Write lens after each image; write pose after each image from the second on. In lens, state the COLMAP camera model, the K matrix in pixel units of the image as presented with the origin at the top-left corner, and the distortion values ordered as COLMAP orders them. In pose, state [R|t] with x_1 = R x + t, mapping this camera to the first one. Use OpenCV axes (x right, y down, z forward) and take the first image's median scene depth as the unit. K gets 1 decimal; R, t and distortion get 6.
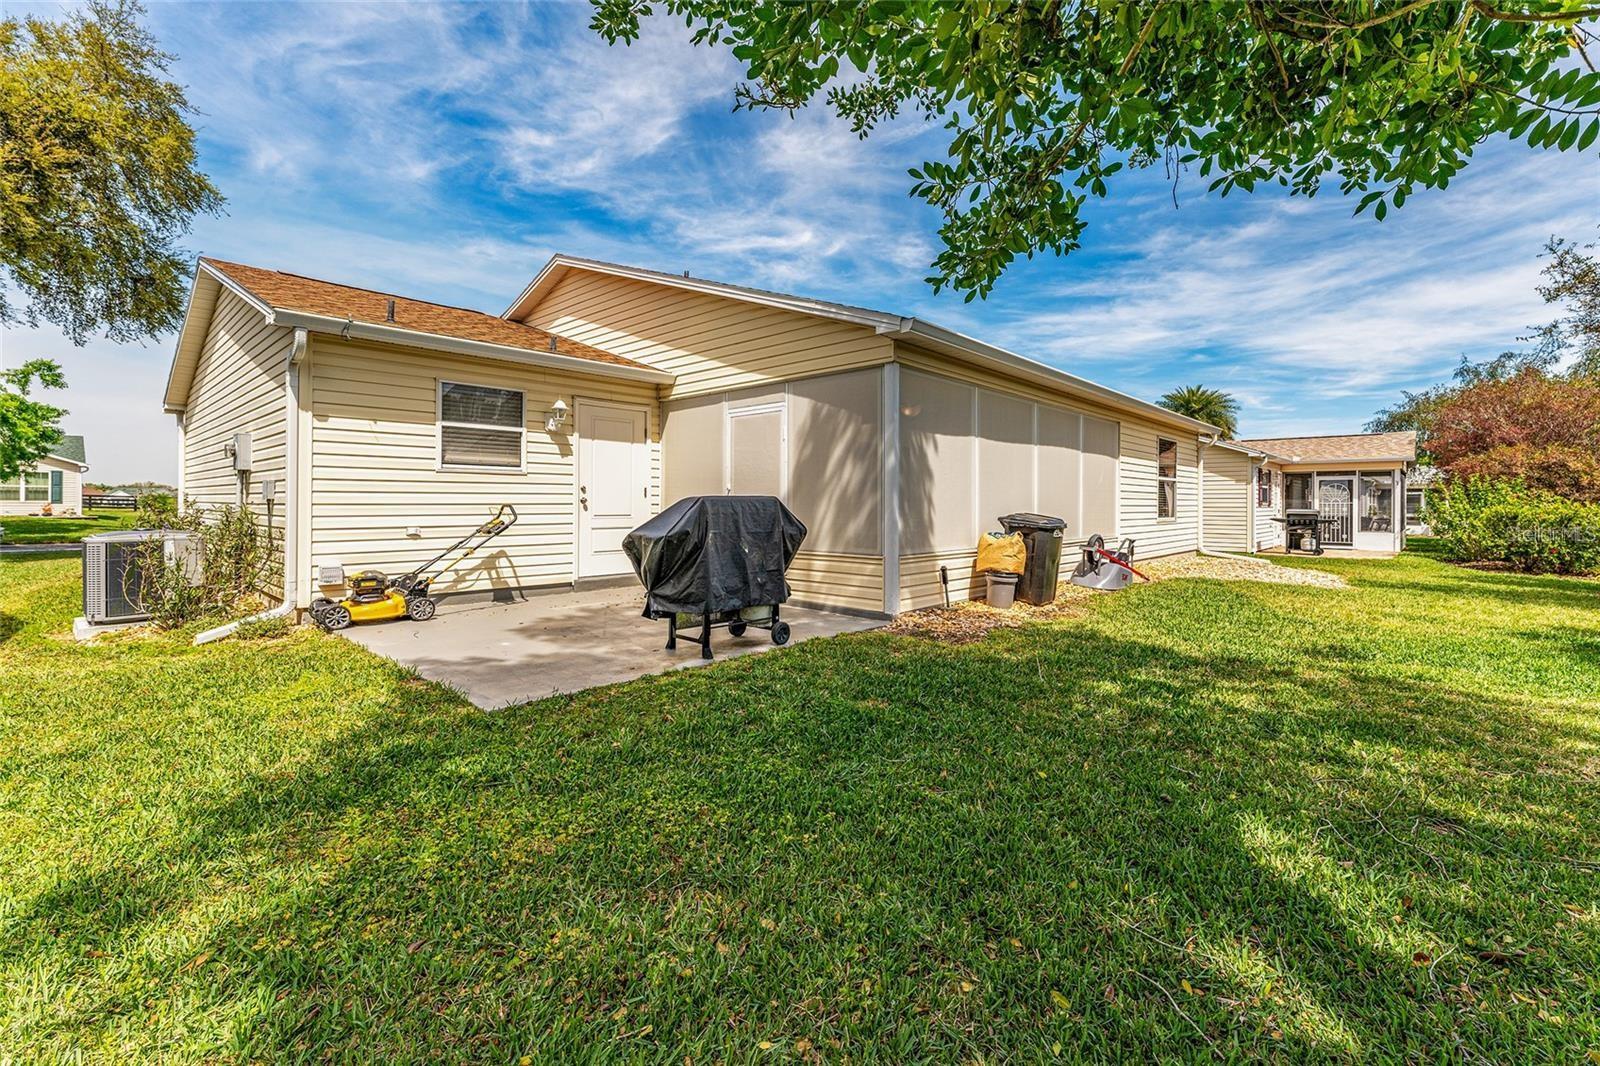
lens RADIAL K [[685.9, 0, 800.0], [0, 685.9, 520.5], [0, 0, 1]] dist [-0.002441, 0.000668]
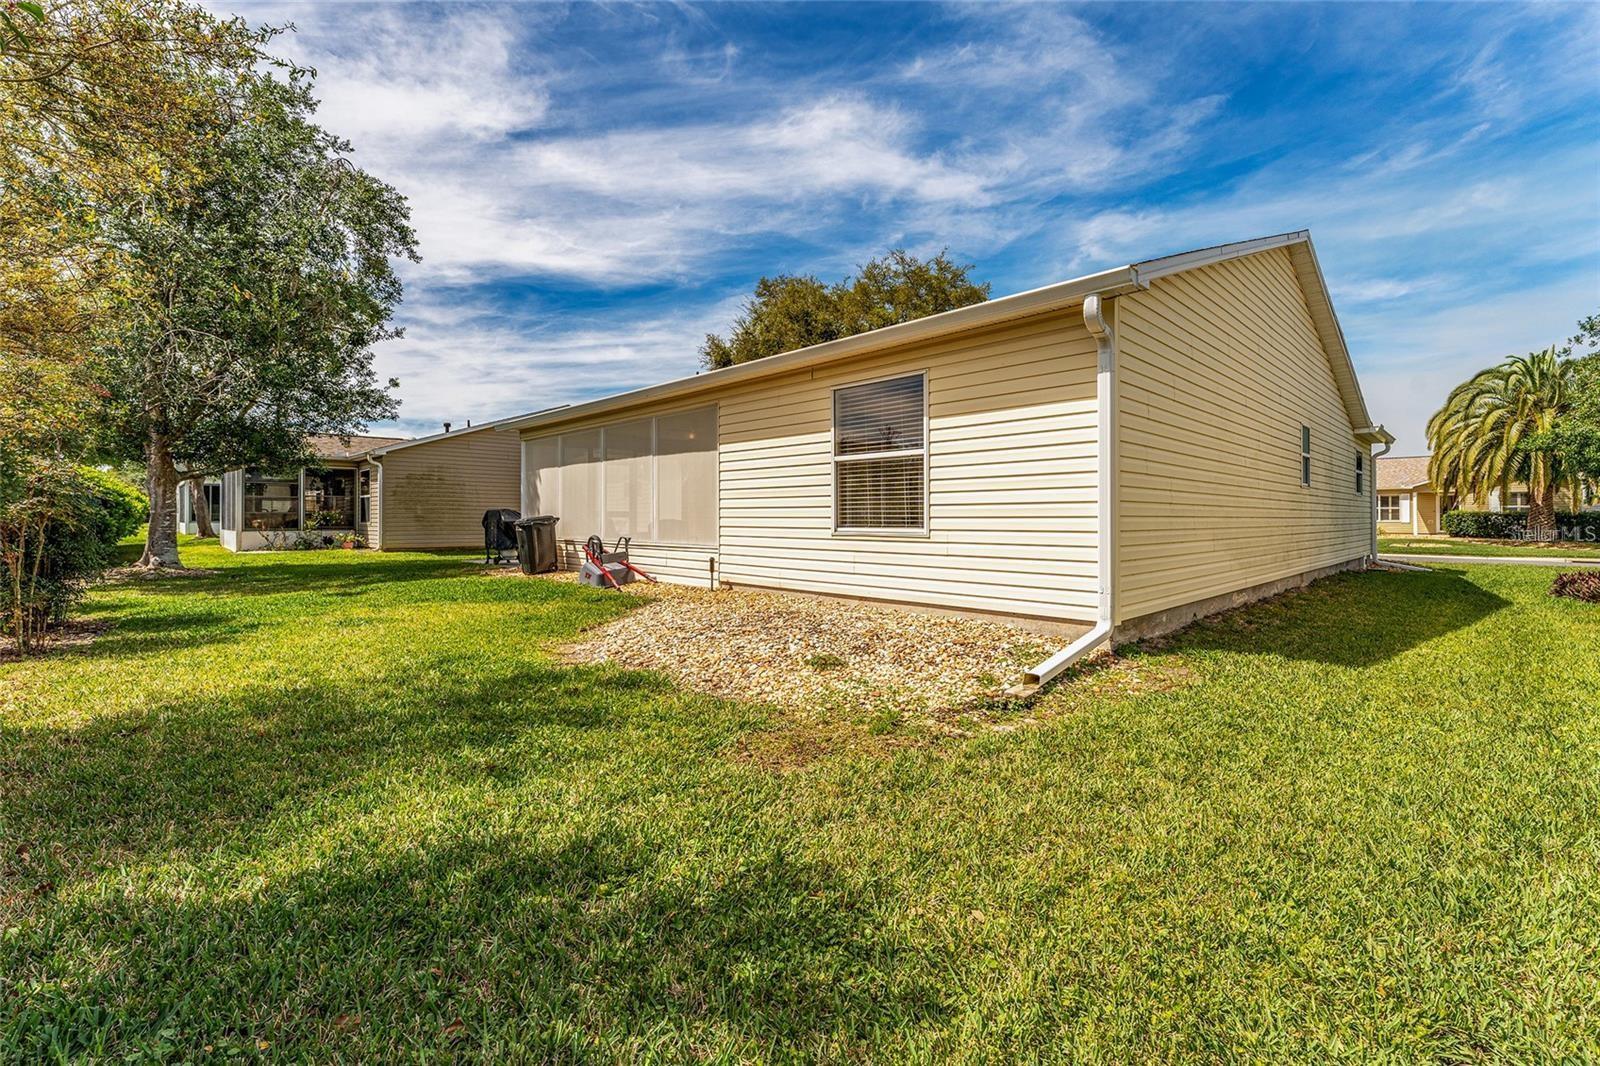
lens RADIAL K [[685.9, 0, 800.4], [0, 685.9, 525.3], [0, 0, 1]] dist [-0.002441, 0.000668]
pose [[-0.057697, 0.007543, -0.998306, 1.108019], [-0.018204, 0.999797, 0.008606, -0.010243], [0.998168, 0.018670, -0.057548, 1.008788]]
